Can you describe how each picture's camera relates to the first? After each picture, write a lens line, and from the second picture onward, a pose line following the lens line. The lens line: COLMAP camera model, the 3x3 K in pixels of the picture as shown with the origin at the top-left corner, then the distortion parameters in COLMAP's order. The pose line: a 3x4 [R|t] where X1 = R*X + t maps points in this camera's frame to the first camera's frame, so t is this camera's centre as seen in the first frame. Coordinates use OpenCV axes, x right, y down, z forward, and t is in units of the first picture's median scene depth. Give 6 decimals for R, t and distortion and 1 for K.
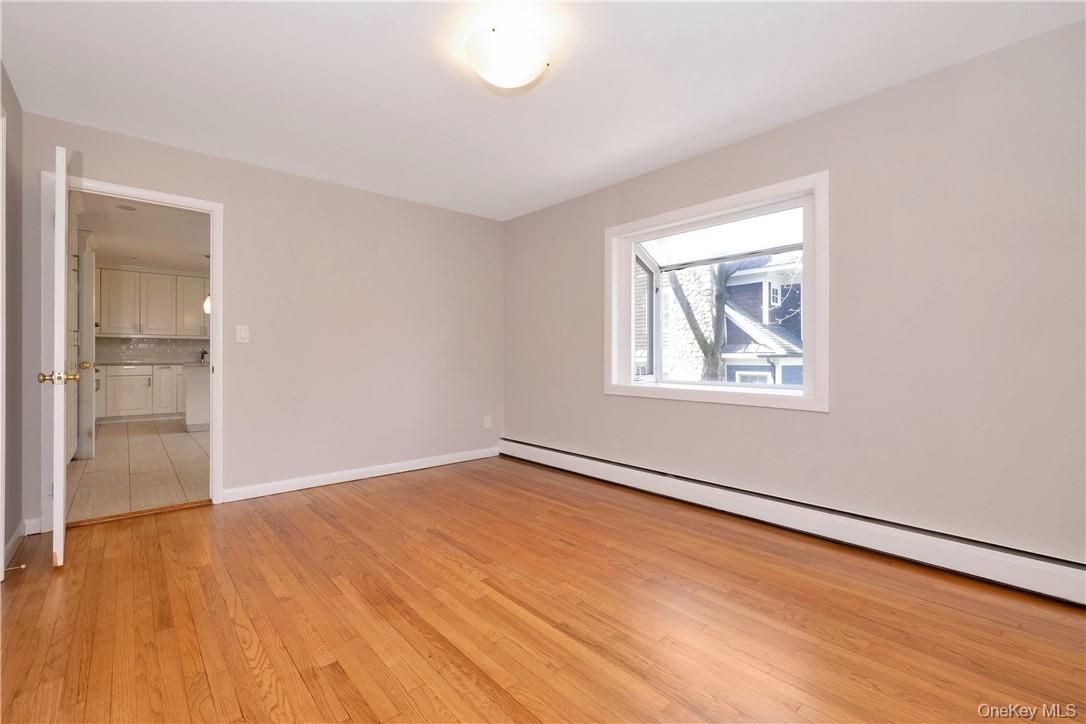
lens RADIAL K [[469.3, 0, 539.3], [0, 469.3, 358.4], [0, 0, 1]] dist [0.004018, -0.000090]
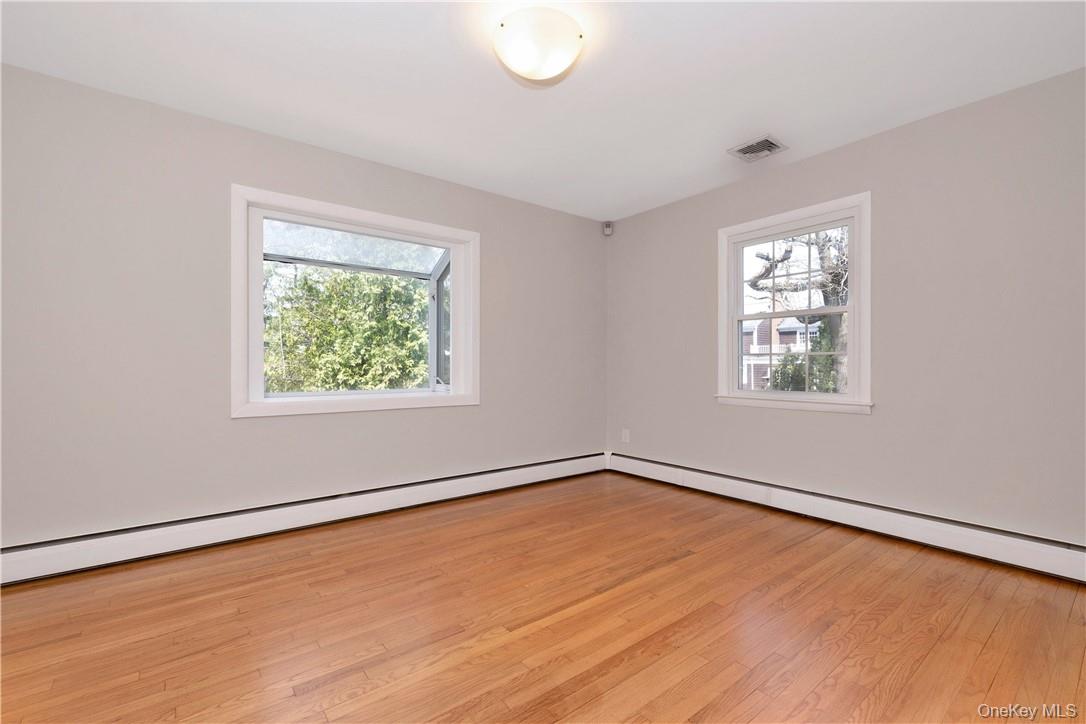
lens RADIAL K [[469.3, 0, 538.6], [0, 469.3, 364.9], [0, 0, 1]] dist [0.004018, -0.000090]
pose [[0.057662, 0.002505, 0.998333, -0.808603], [0.000202, 0.999997, -0.002521, -0.001408], [-0.998336, 0.000347, 0.057661, 0.757448]]
